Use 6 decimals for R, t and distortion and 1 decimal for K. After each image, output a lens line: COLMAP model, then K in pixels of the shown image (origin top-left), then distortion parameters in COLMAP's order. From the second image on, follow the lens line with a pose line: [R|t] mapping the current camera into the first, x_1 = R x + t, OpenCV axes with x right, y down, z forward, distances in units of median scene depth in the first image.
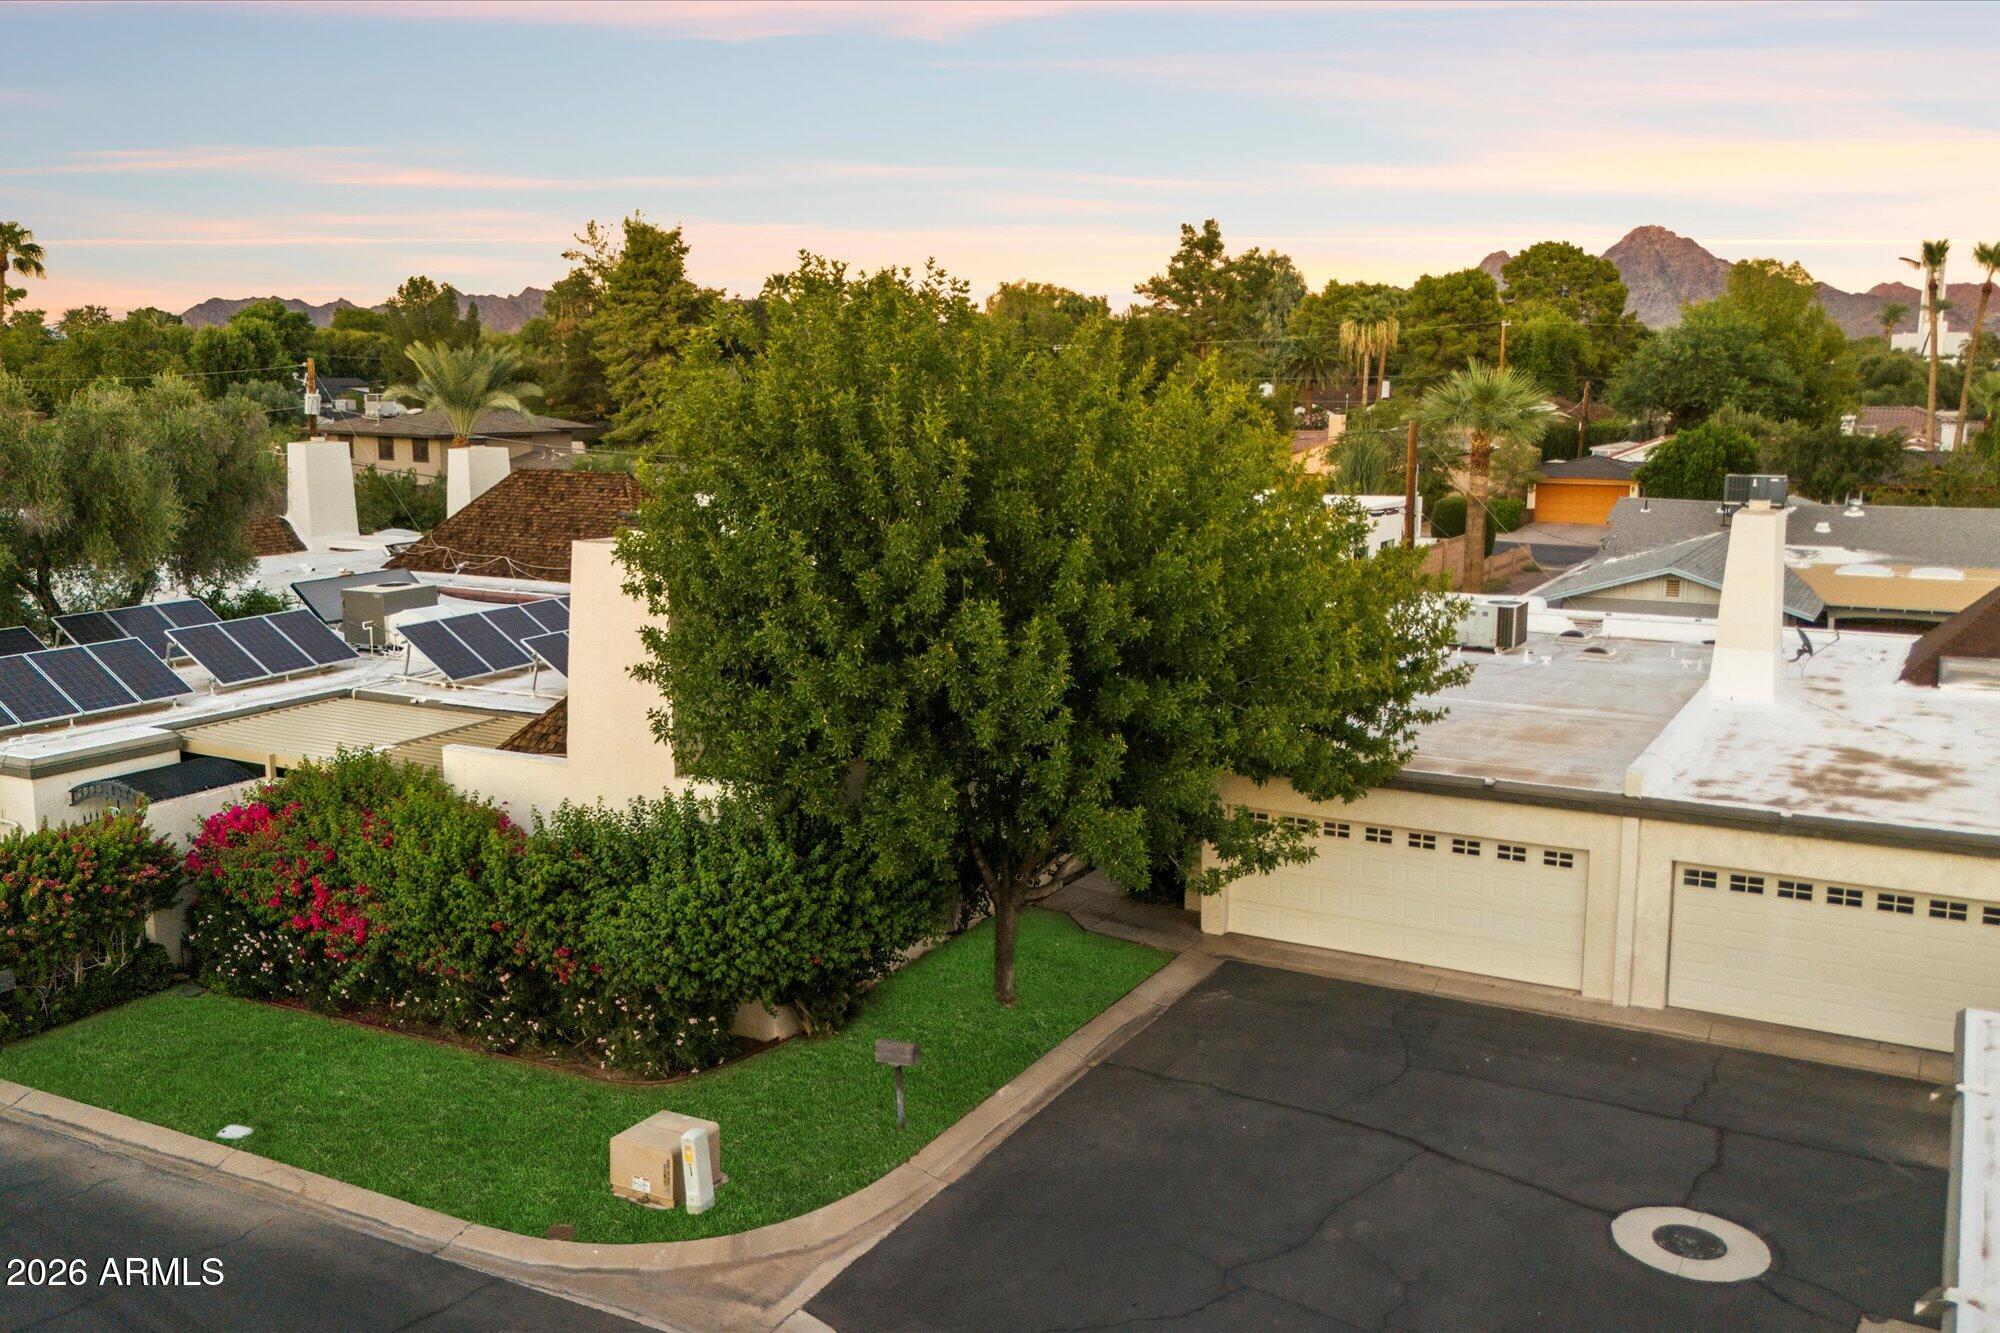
lens RADIAL K [[1756.0, 0, 1000.0], [0, 1756.0, 666.5], [0, 0, 1]] dist [0.043570, -0.016796]
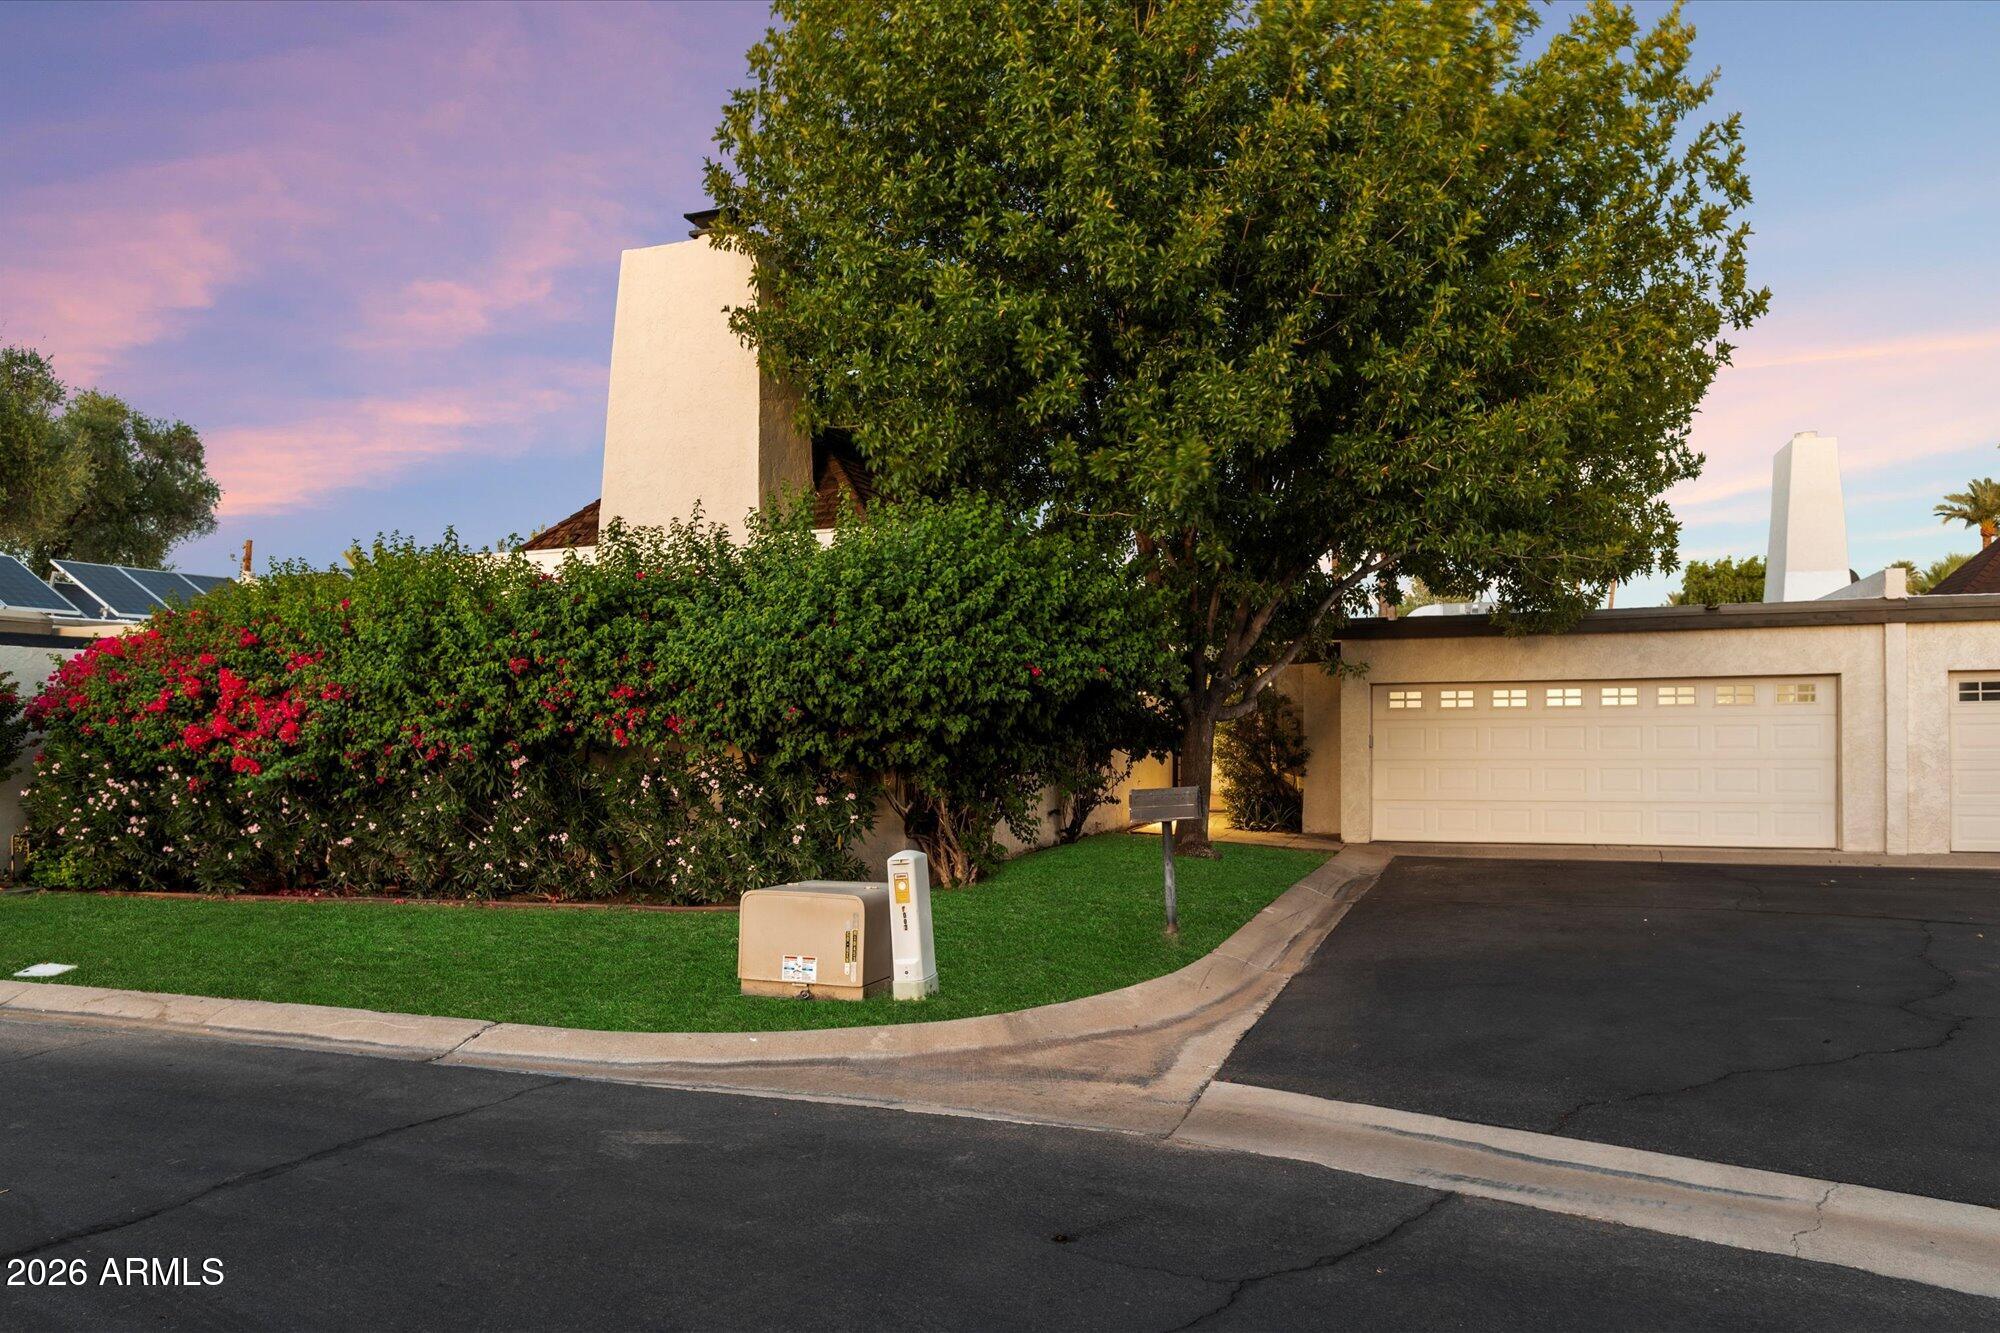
lens RADIAL K [[1380.5, 0, 1035.3], [0, 1380.5, 668.9], [0, 0, 1]] dist [-0.008464, -0.000906]
pose [[0.987506, 0.009243, 0.157313, -0.175635], [0.021936, 0.980497, -0.195308, 0.253273], [-0.156050, 0.196319, 0.968043, 0.474752]]
